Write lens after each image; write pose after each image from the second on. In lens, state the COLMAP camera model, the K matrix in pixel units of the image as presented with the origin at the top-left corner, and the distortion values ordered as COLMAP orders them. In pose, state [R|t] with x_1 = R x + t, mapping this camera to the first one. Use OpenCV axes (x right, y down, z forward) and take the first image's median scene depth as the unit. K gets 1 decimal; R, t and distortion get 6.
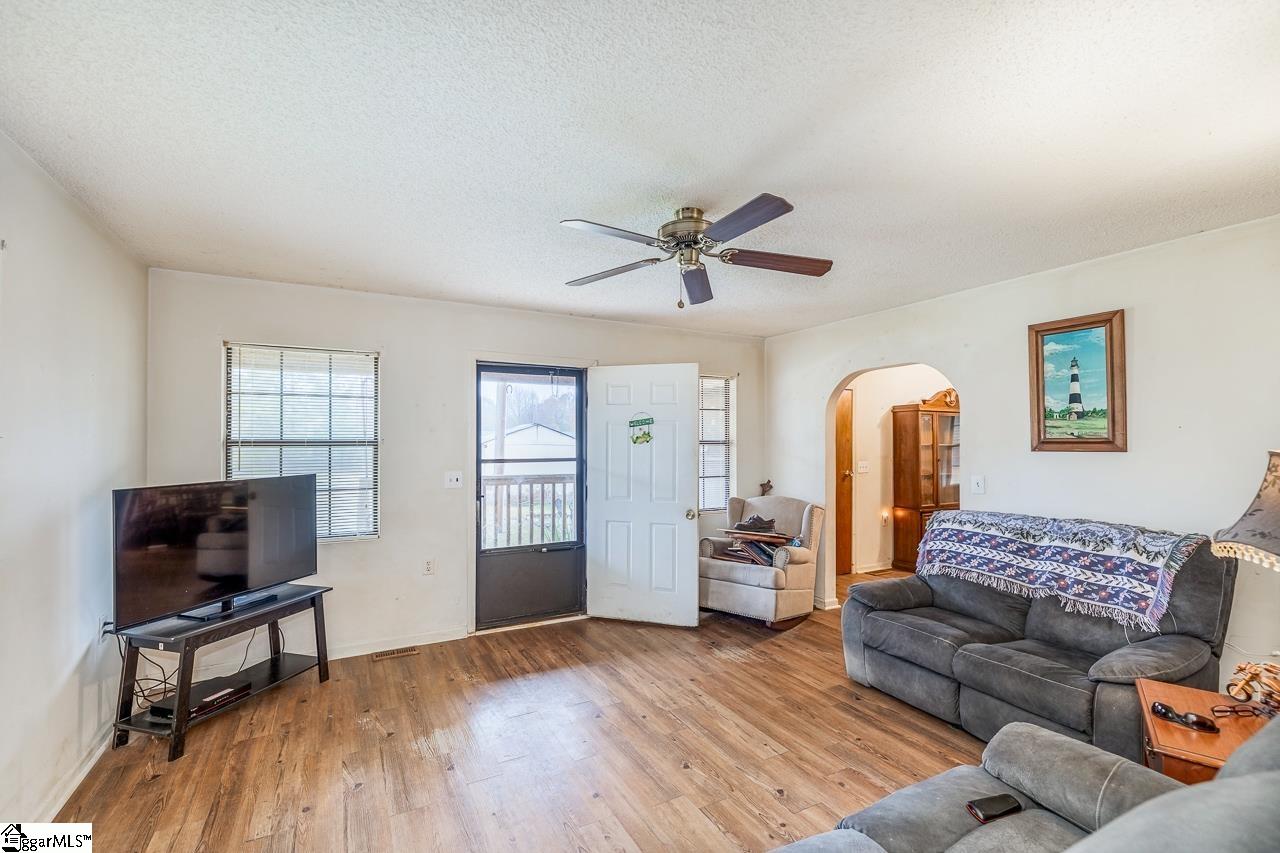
lens RADIAL K [[558.7, 0, 652.1], [0, 558.7, 432.5], [0, 0, 1]] dist [-0.000583, -0.000026]
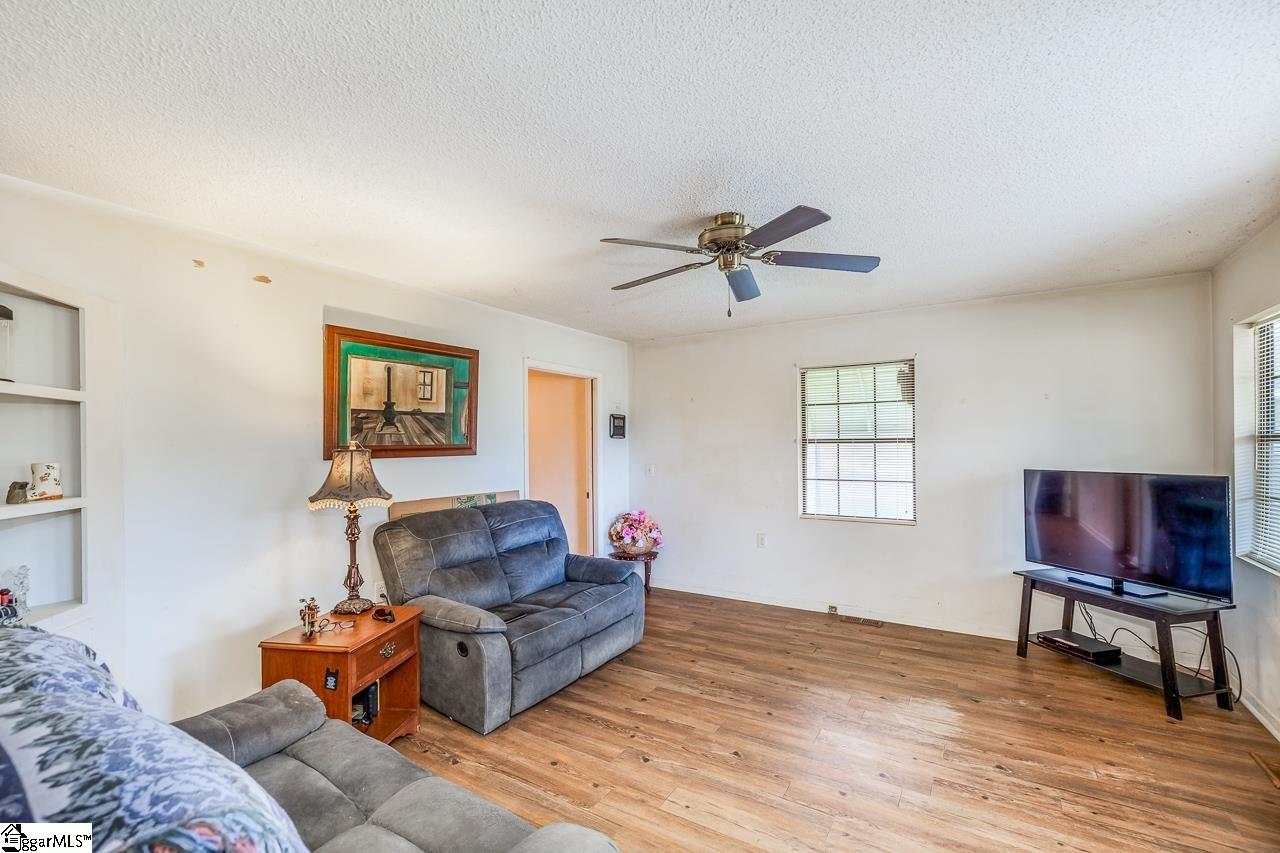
lens RADIAL K [[558.7, 0, 648.0], [0, 558.7, 434.9], [0, 0, 1]] dist [-0.000583, -0.000026]
pose [[-0.877081, 0.003984, -0.480326, 0.666472], [0.019112, 0.999463, -0.026610, 0.029488], [0.479963, -0.032519, -0.876686, 1.761103]]
